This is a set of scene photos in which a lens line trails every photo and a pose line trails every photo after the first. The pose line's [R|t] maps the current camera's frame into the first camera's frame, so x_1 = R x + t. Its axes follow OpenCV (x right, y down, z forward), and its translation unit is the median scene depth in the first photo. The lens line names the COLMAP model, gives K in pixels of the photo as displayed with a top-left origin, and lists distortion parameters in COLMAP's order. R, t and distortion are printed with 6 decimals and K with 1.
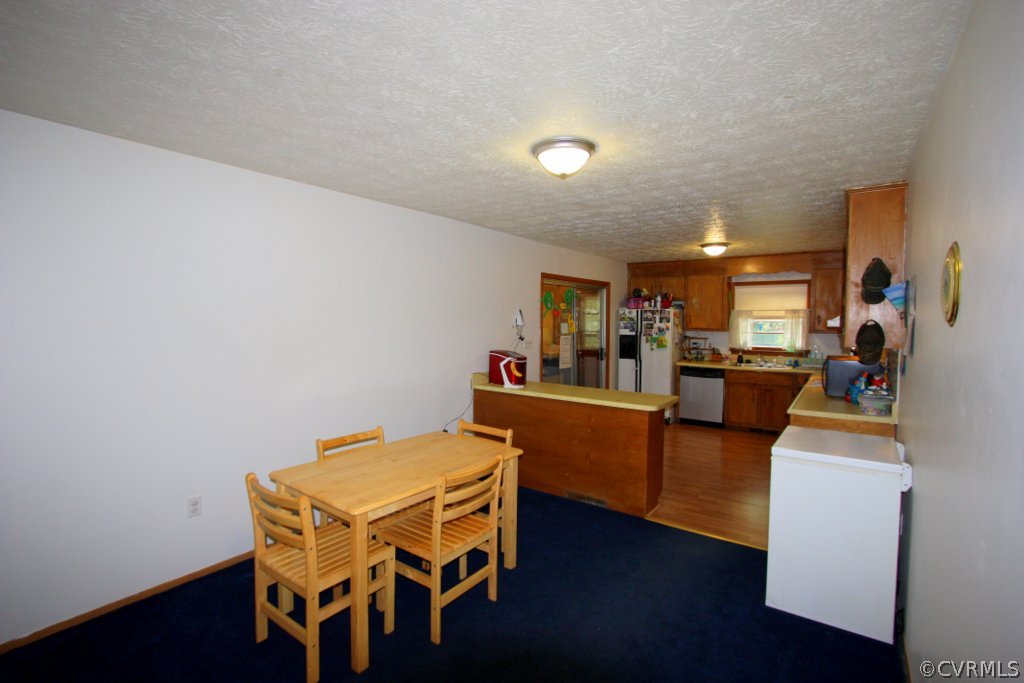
lens RADIAL K [[468.6, 0, 513.8], [0, 468.6, 341.1], [0, 0, 1]] dist [-0.005057, 0.000268]
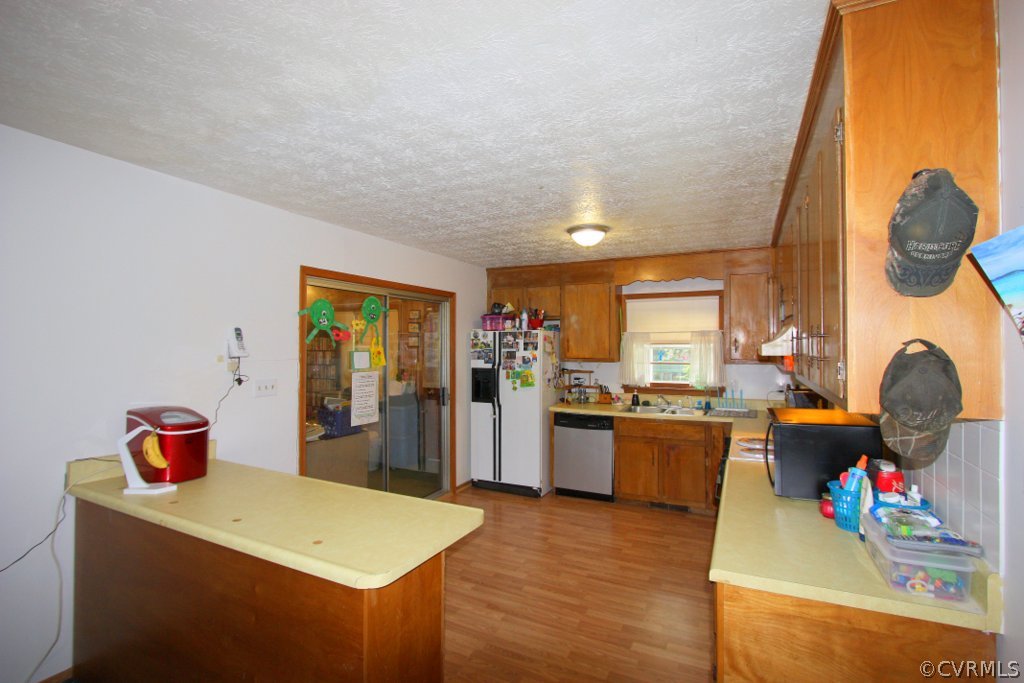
lens RADIAL K [[468.6, 0, 510.2], [0, 468.6, 344.2], [0, 0, 1]] dist [-0.005057, 0.000268]
pose [[0.987317, -0.002436, 0.158743, 0.179654], [0.010985, 0.998534, -0.052995, -0.011674], [-0.158381, 0.054066, 0.985897, 0.316290]]
